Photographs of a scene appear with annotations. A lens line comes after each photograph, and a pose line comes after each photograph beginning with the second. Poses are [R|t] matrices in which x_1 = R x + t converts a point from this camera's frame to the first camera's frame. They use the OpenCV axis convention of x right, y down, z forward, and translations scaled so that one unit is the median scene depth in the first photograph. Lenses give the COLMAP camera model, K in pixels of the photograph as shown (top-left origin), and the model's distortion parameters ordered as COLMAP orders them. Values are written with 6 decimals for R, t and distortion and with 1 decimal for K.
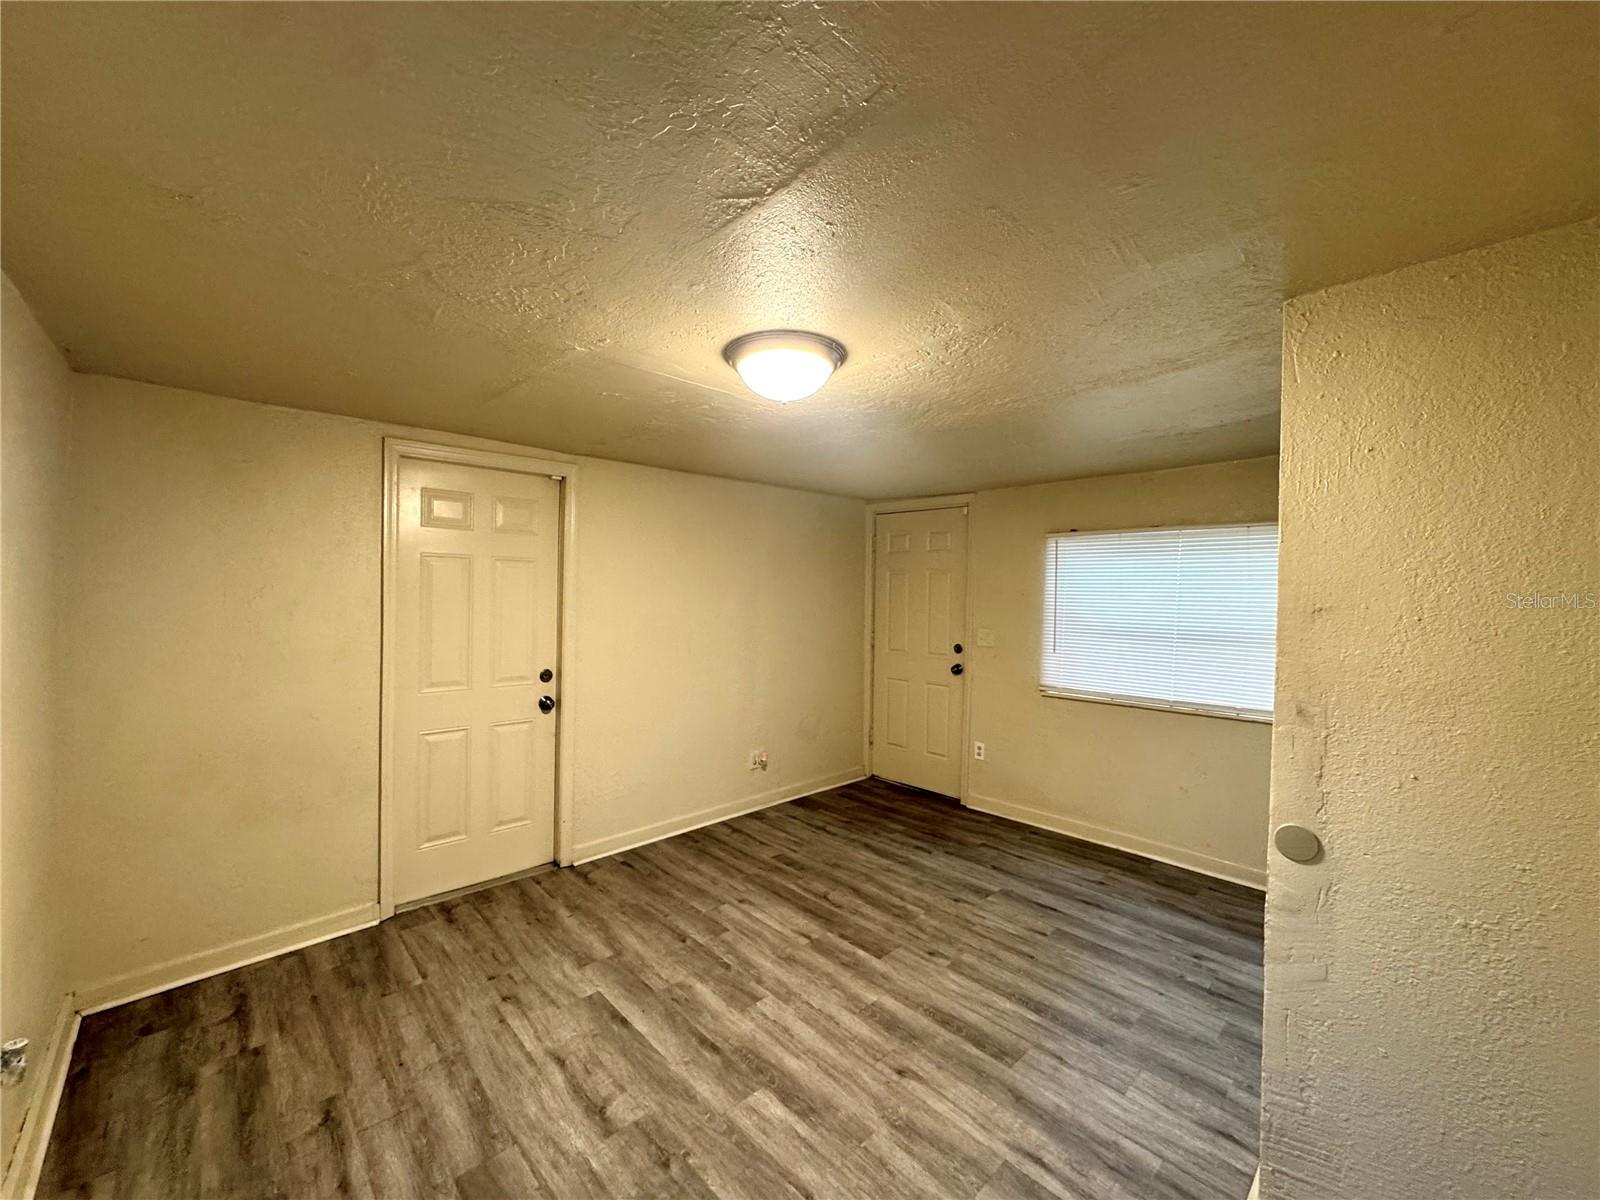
lens RADIAL K [[638.7, 0, 800.0], [0, 638.7, 600.0], [0, 0, 1]] dist [-0.005056, -0.000163]
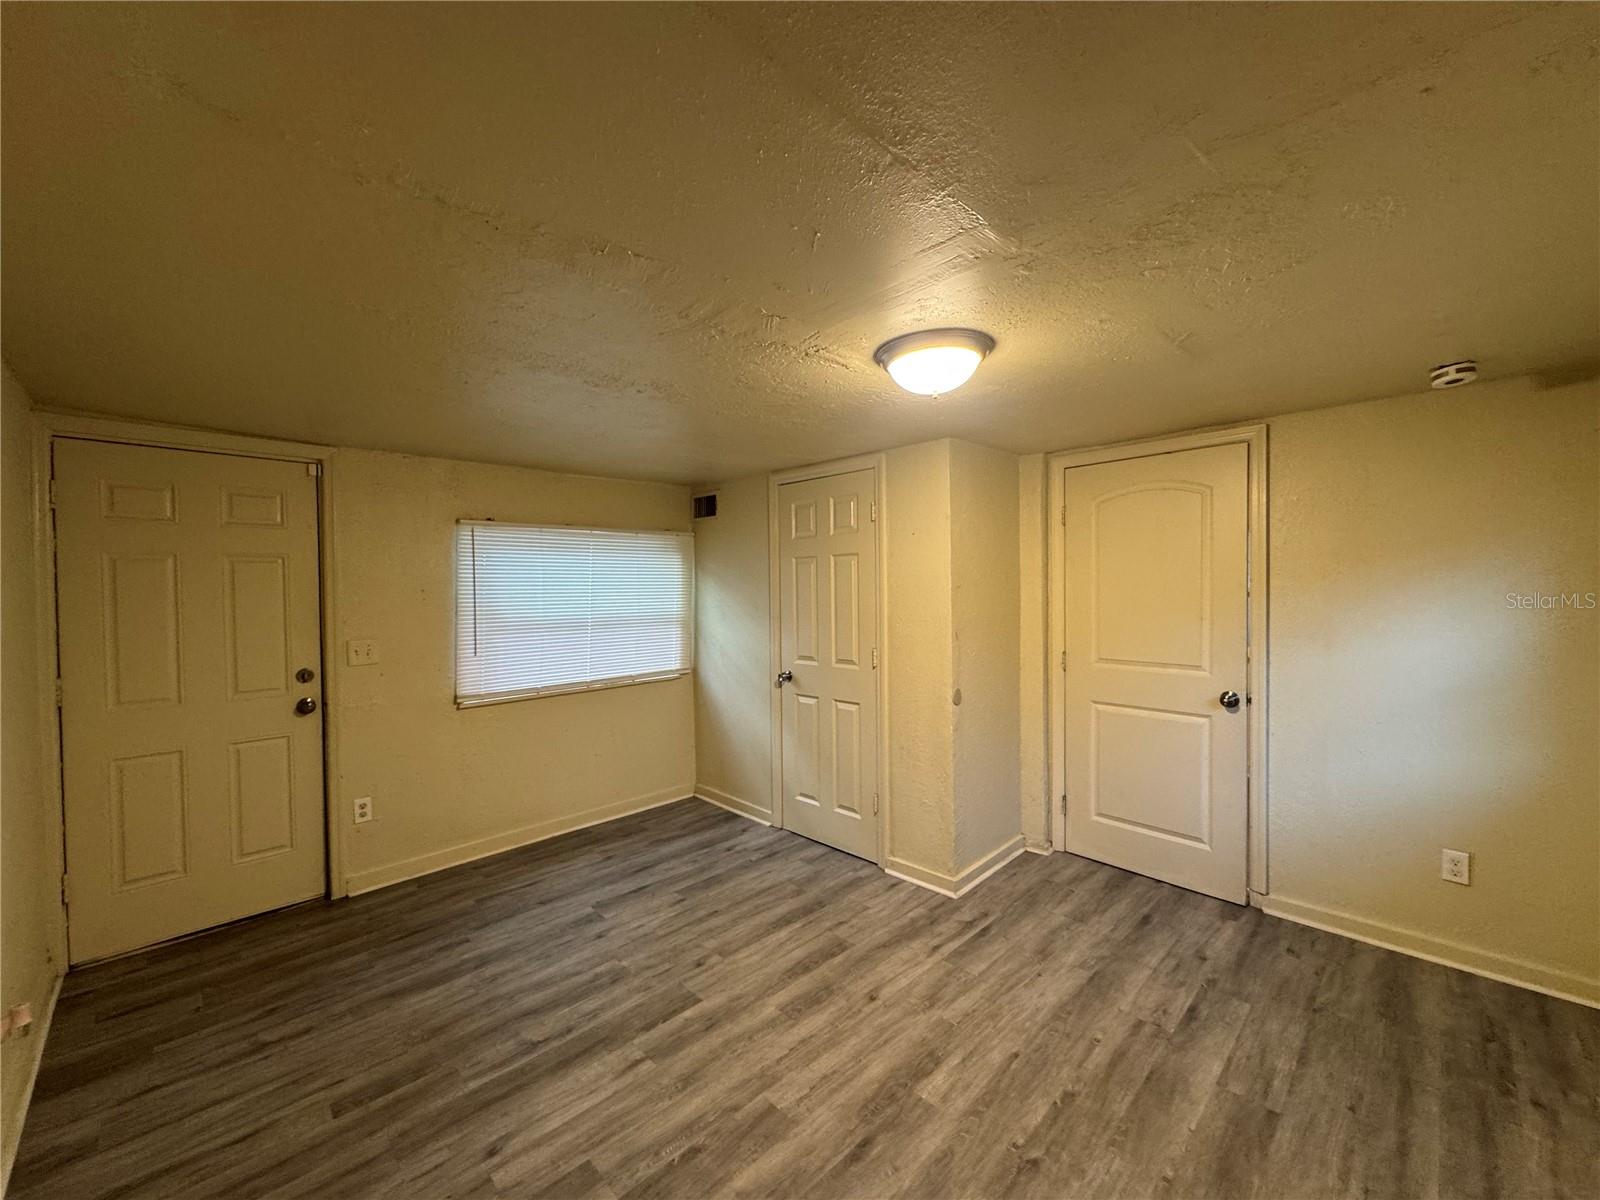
lens RADIAL K [[638.7, 0, 800.0], [0, 638.7, 600.0], [0, 0, 1]] dist [-0.005056, -0.000163]
pose [[-0.017316, -0.029234, 0.999423, -0.680062], [0.031484, 0.999061, 0.029769, -0.009388], [-0.999354, 0.031981, -0.016379, 0.793476]]
